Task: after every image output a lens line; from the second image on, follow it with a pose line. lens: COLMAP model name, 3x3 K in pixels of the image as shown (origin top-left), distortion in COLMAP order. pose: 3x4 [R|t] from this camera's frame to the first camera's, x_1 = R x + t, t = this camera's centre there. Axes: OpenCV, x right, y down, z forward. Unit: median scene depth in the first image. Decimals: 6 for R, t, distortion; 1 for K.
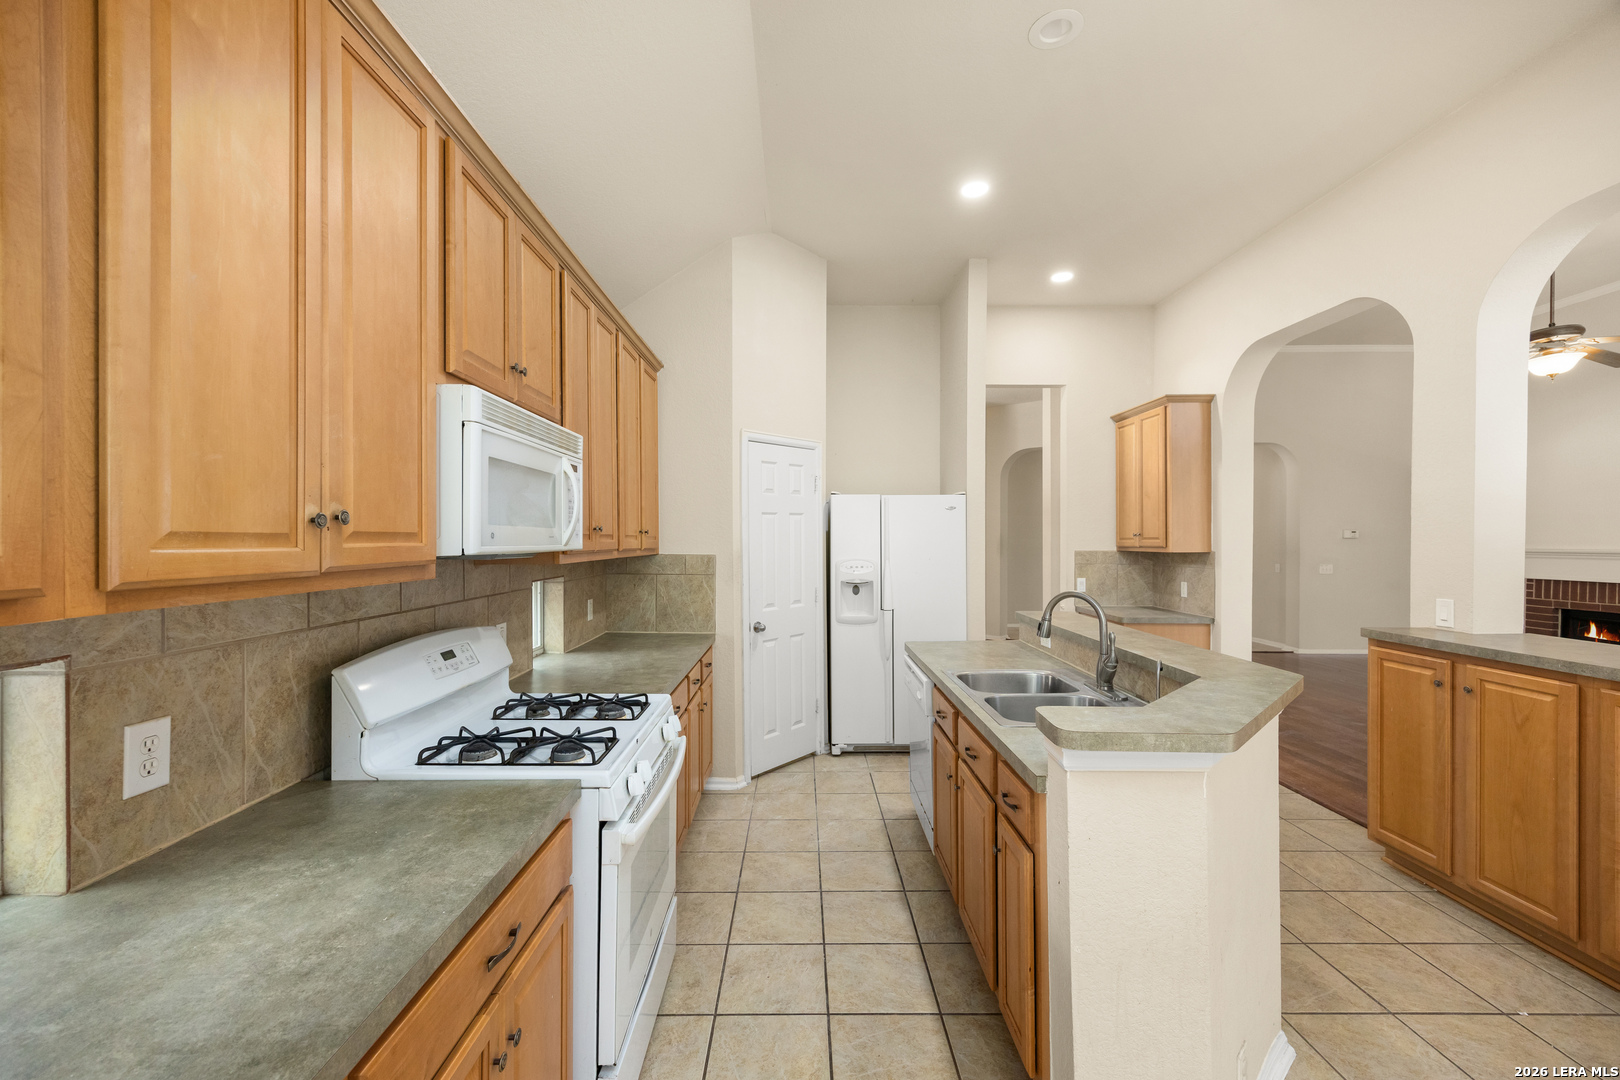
lens RADIAL K [[638.7, 0, 804.3], [0, 638.7, 535.1], [0, 0, 1]] dist [-0.000875, -0.000083]
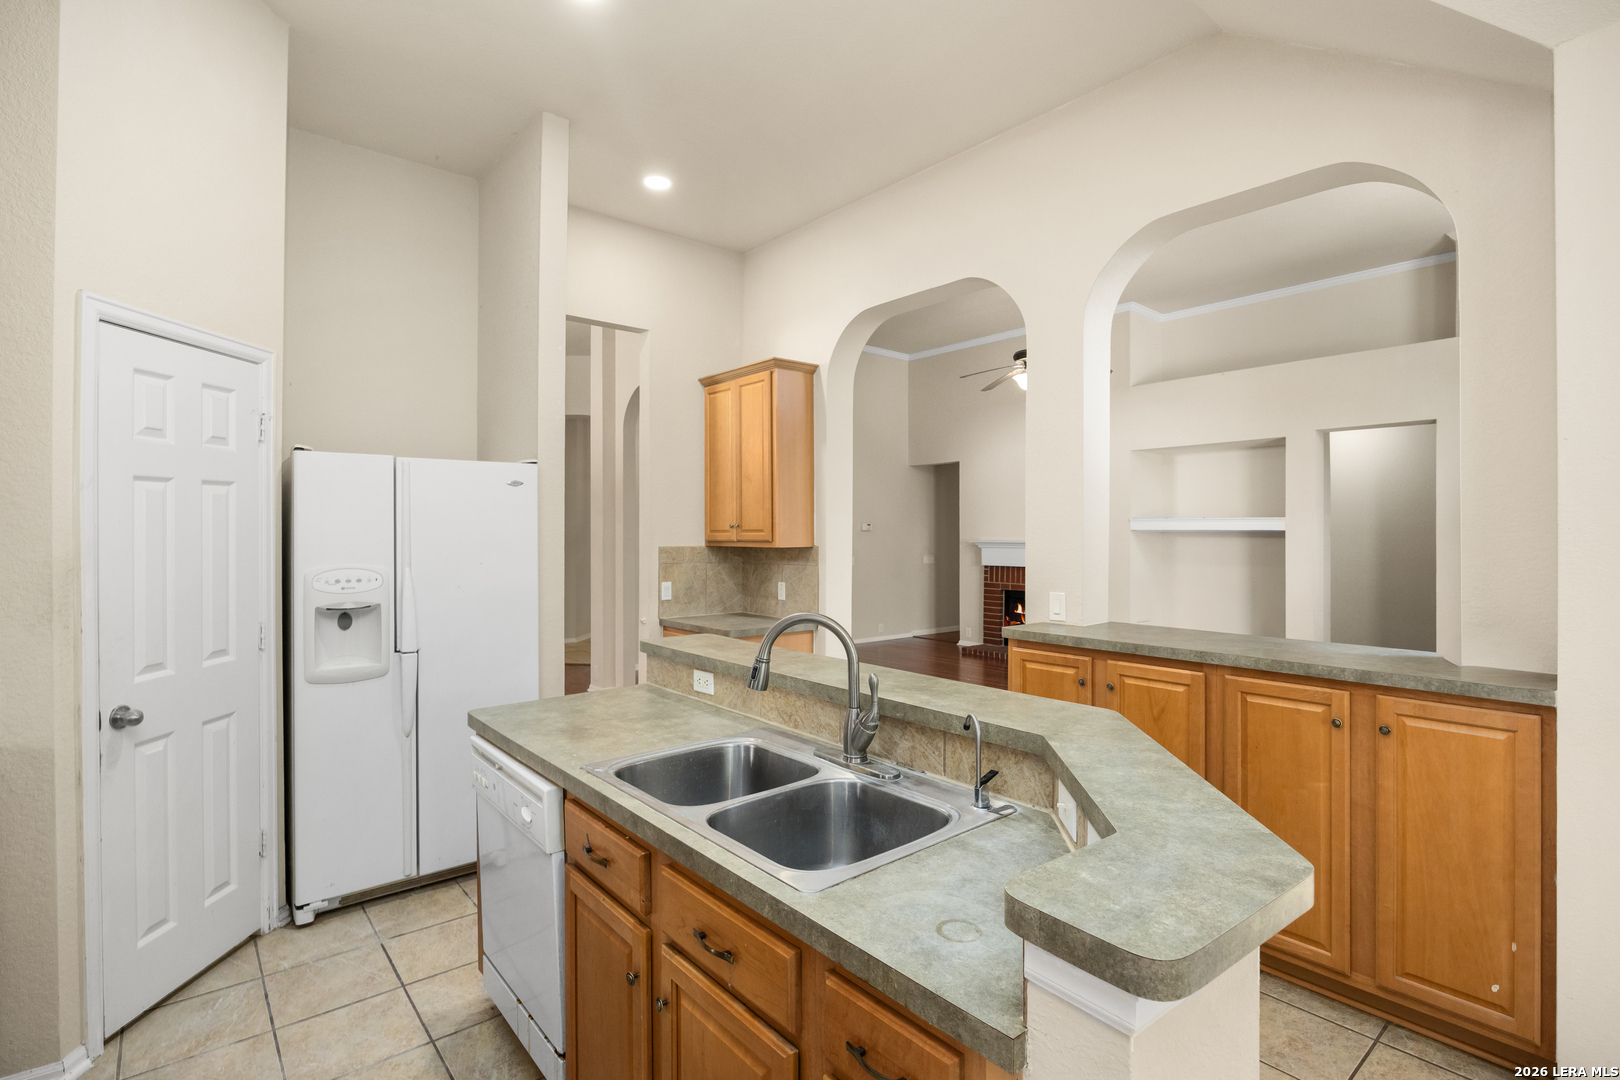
lens RADIAL K [[767.6, 0, 805.1], [0, 767.6, 523.7], [0, 0, 1]] dist [-0.015086, 0.000705]
pose [[0.770597, 0.007119, 0.637284, -0.037146], [-0.004794, 0.999974, -0.005373, 0.001239], [-0.637305, 0.001085, 0.770611, 0.220937]]
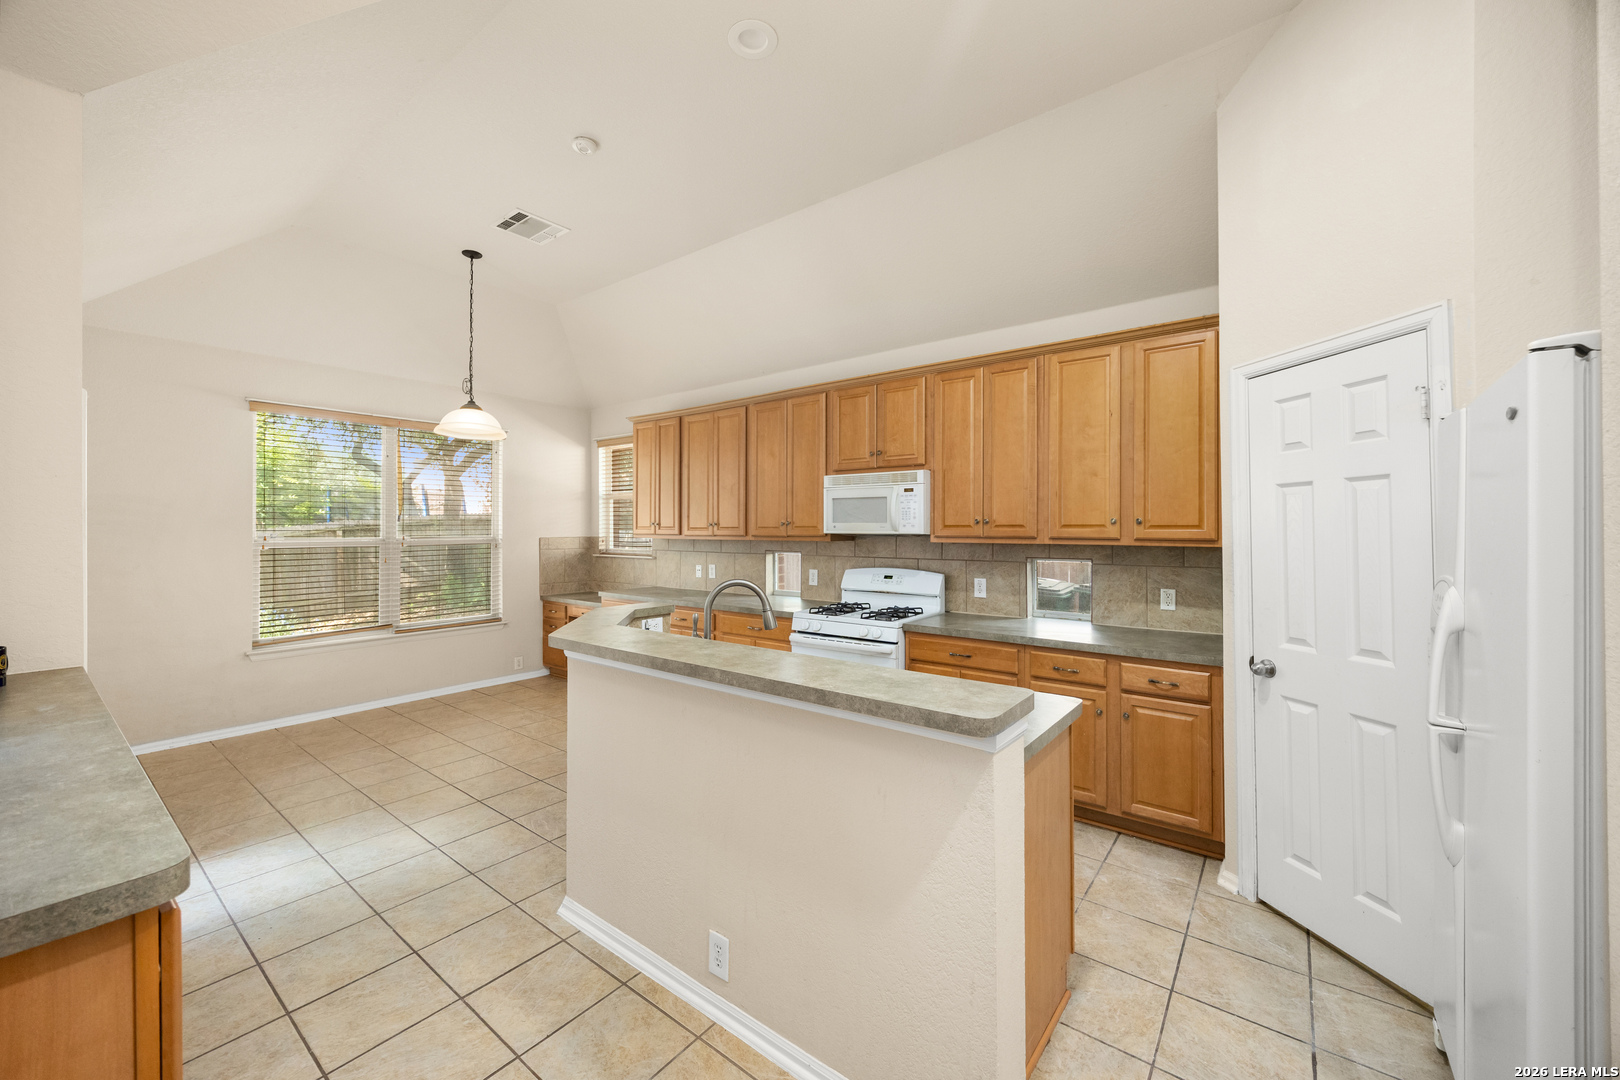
lens RADIAL K [[638.7, 0, 804.3], [0, 638.7, 535.1], [0, 0, 1]] dist [-0.000875, -0.000083]
pose [[-0.610882, 0.002228, -0.791719, 0.626241], [-0.000860, 0.999994, 0.003478, 0.010867], [0.791721, 0.002805, -0.610876, 0.920667]]
